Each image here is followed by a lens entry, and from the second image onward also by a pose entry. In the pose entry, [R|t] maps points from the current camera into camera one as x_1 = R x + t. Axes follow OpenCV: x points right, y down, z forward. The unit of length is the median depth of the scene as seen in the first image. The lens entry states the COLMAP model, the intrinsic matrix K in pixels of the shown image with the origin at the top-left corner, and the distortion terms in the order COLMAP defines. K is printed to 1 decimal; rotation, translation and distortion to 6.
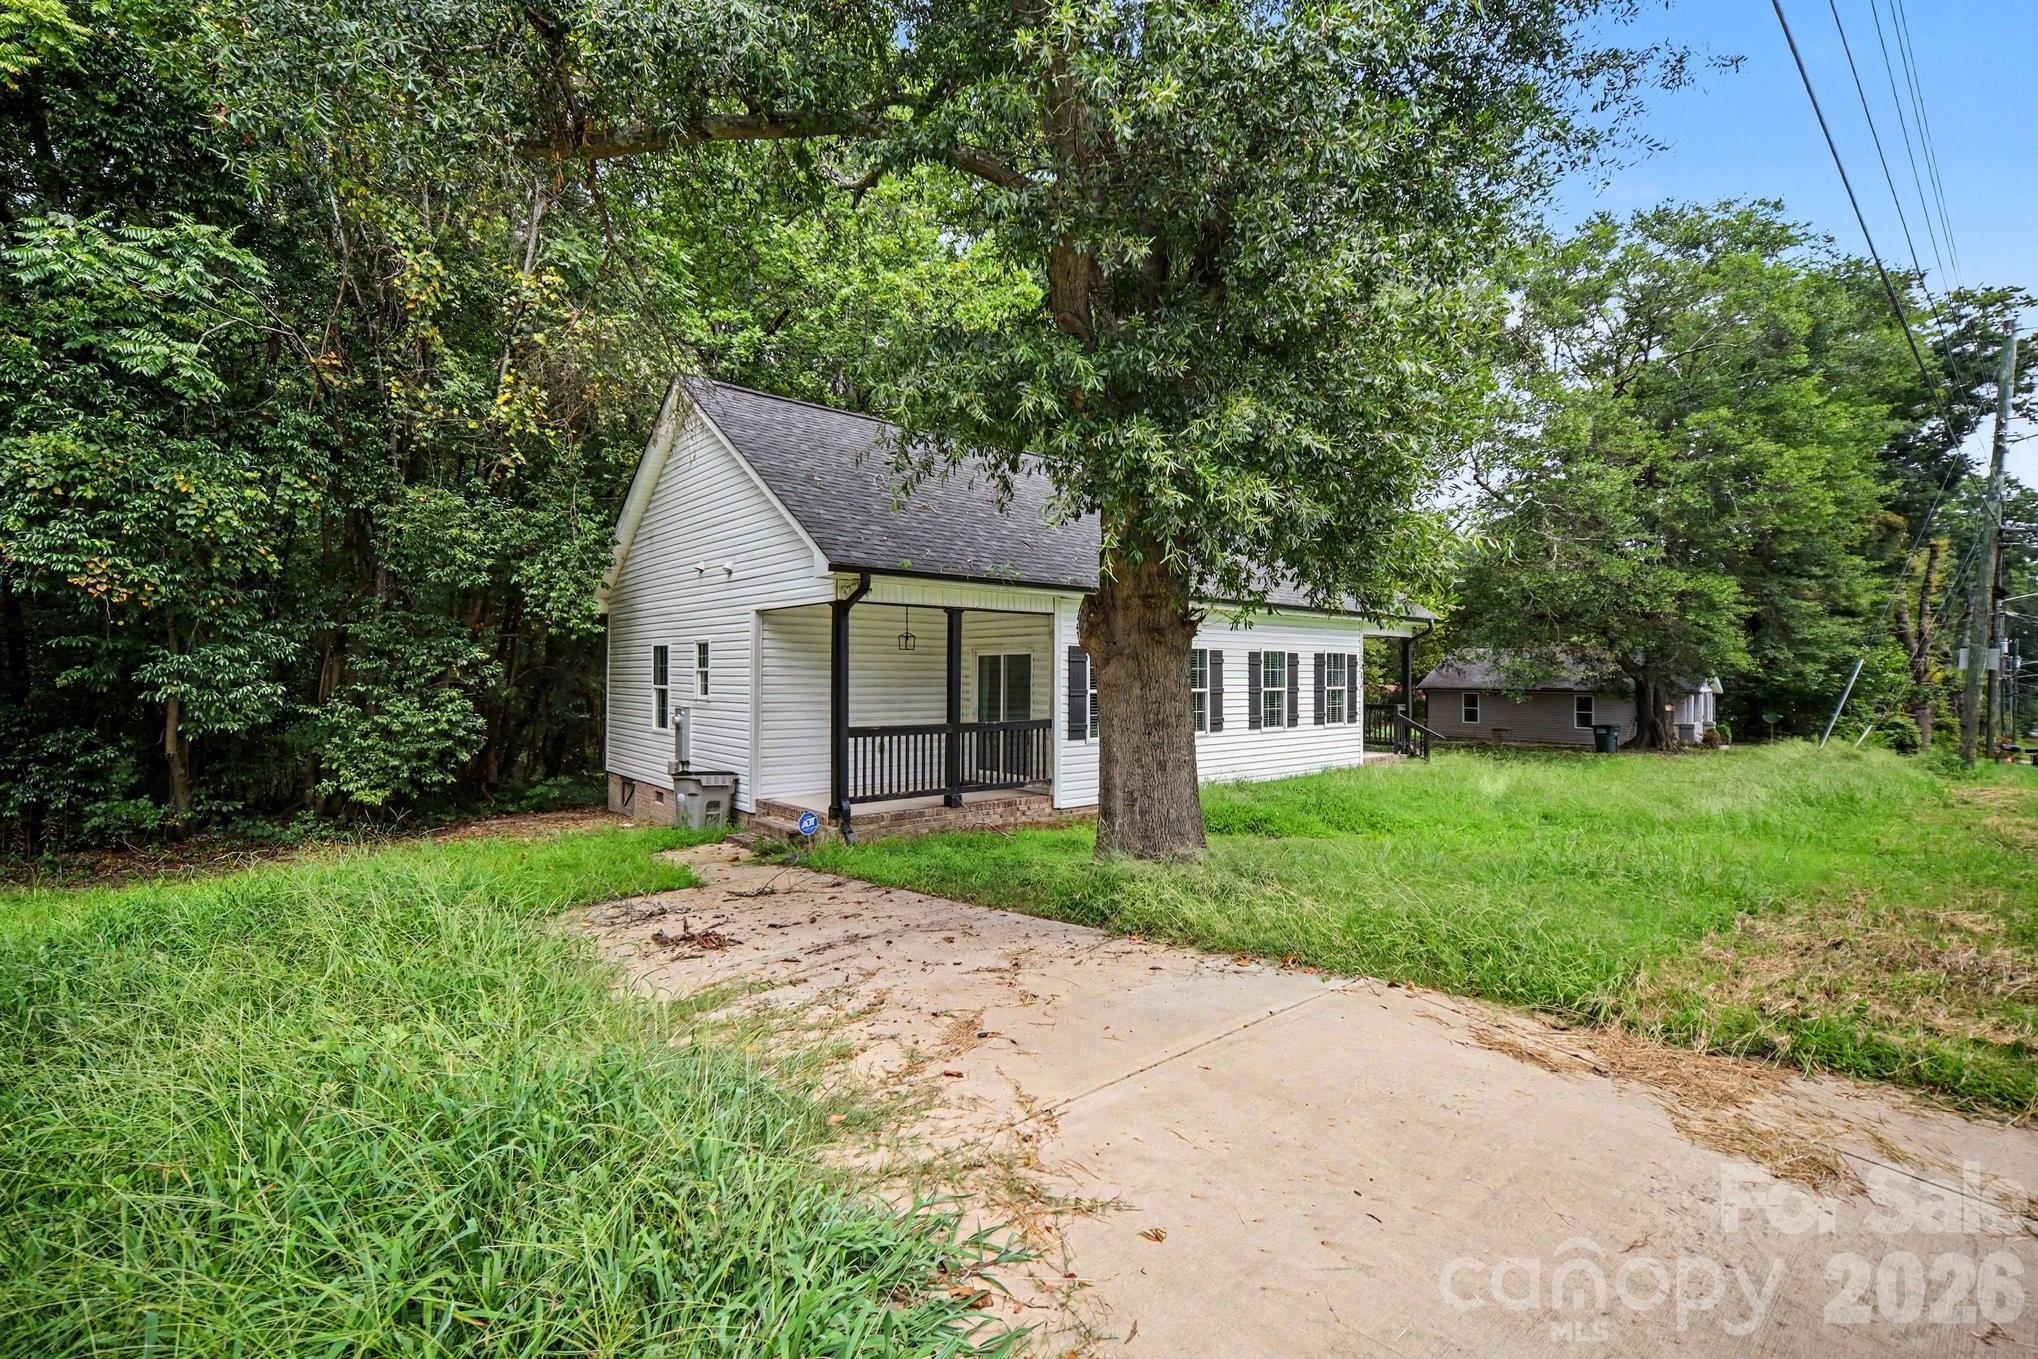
lens RADIAL K [[898.0, 0, 1016.5], [0, 898.0, 687.4], [0, 0, 1]] dist [-0.000139, 0.000387]
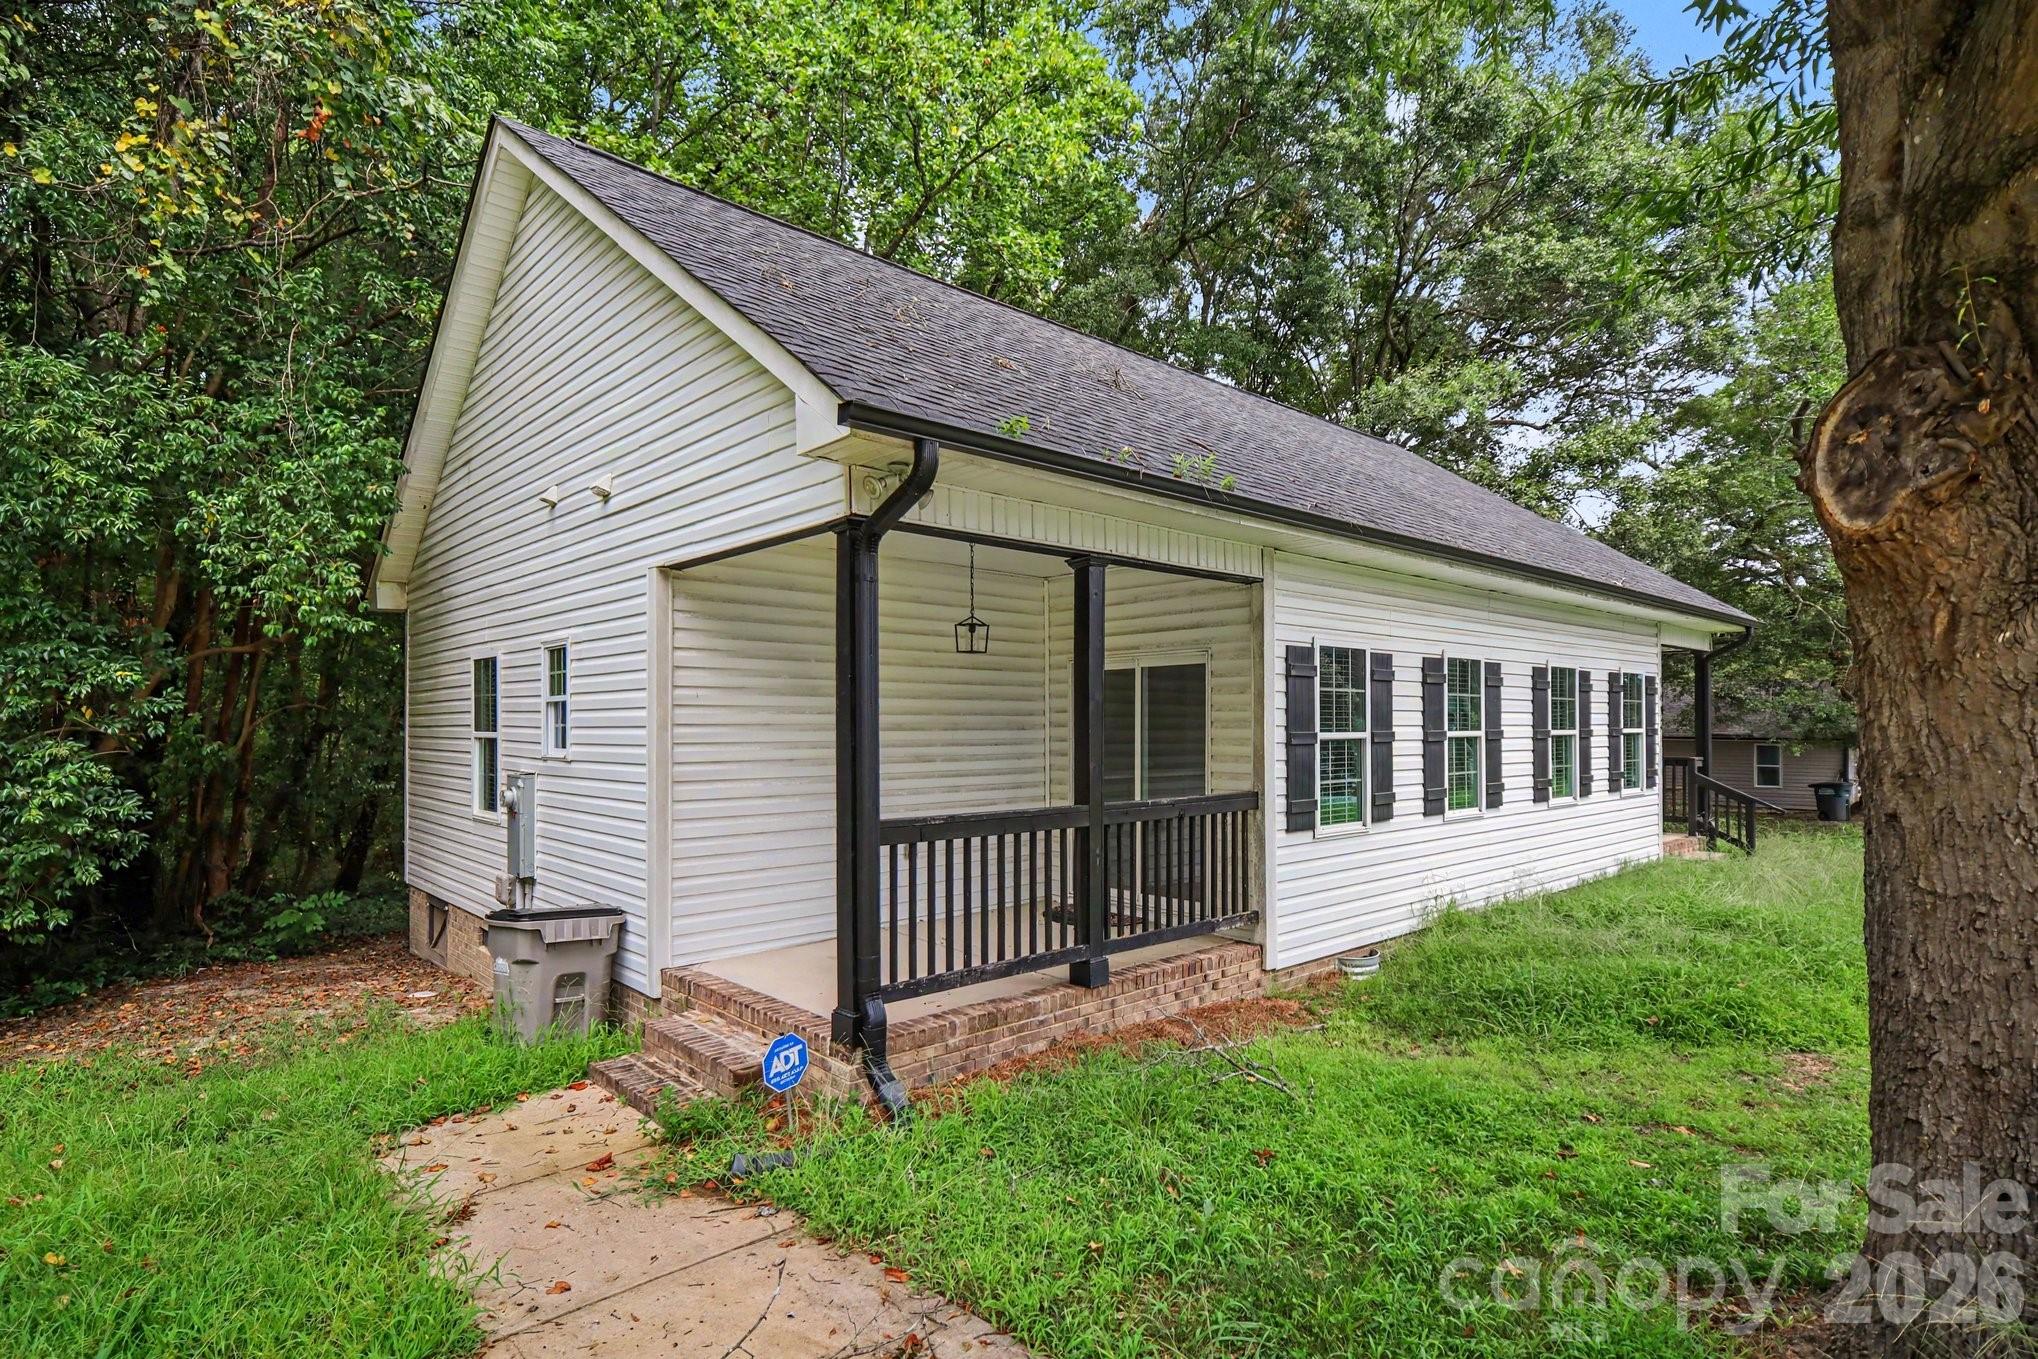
lens RADIAL K [[1026.8, 0, 1000.4], [0, 1026.8, 741.4], [0, 0, 1]] dist [0.013260, 0.000508]
pose [[0.999730, -0.007586, 0.021944, -0.117582], [0.007580, 0.999971, 0.000334, 0.006048], [-0.021946, -0.000168, 0.999759, 0.434222]]
